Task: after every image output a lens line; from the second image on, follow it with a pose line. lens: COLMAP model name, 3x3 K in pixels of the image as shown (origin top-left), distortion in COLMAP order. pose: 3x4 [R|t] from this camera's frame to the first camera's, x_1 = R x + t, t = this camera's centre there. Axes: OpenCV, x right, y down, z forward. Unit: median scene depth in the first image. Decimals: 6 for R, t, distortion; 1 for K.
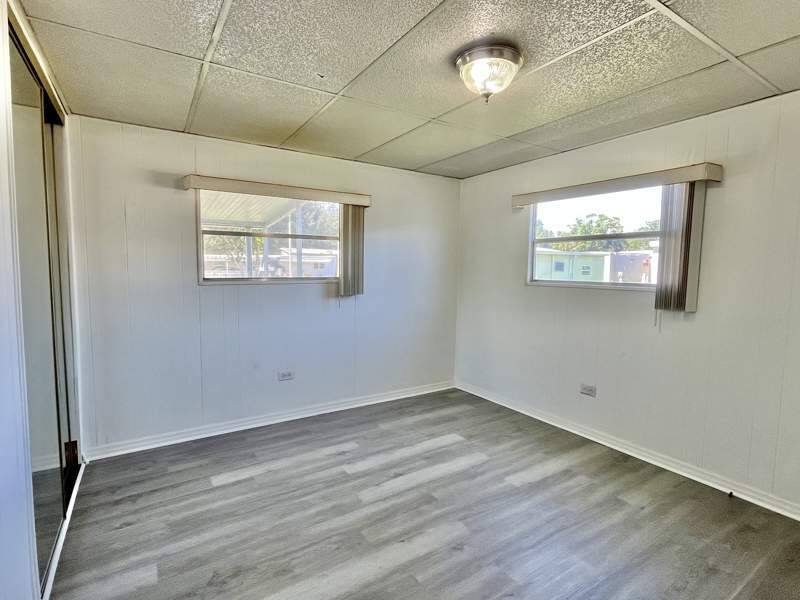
lens RADIAL K [[419.8, 0, 400.7], [0, 419.8, 302.5], [0, 0, 1]] dist [0.000874, 0.000637]
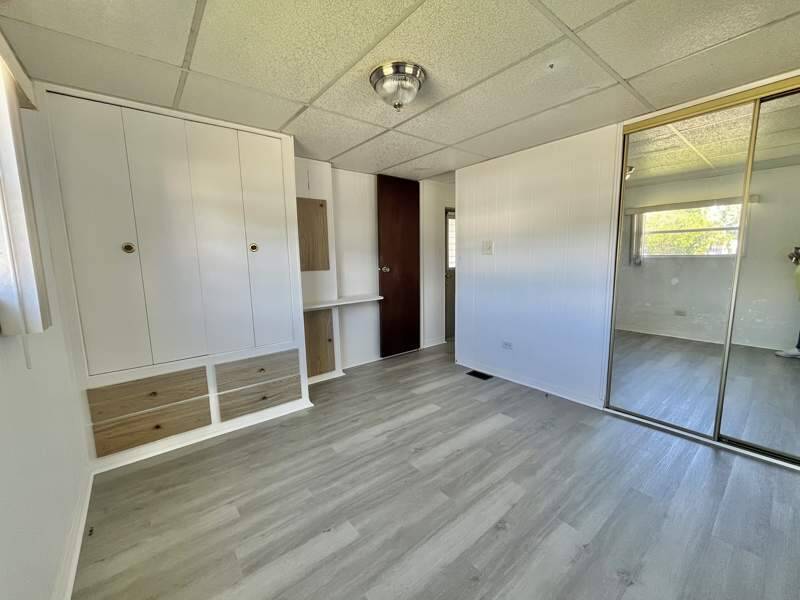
lens RADIAL K [[323.4, 0, 398.9], [0, 323.4, 301.4], [0, 0, 1]] dist [0.000940, 0.000130]
pose [[-0.995756, 0.022655, -0.089200, 0.246317], [0.004046, 0.979067, 0.203498, -0.112886], [0.091943, 0.202273, -0.975004, 1.673076]]
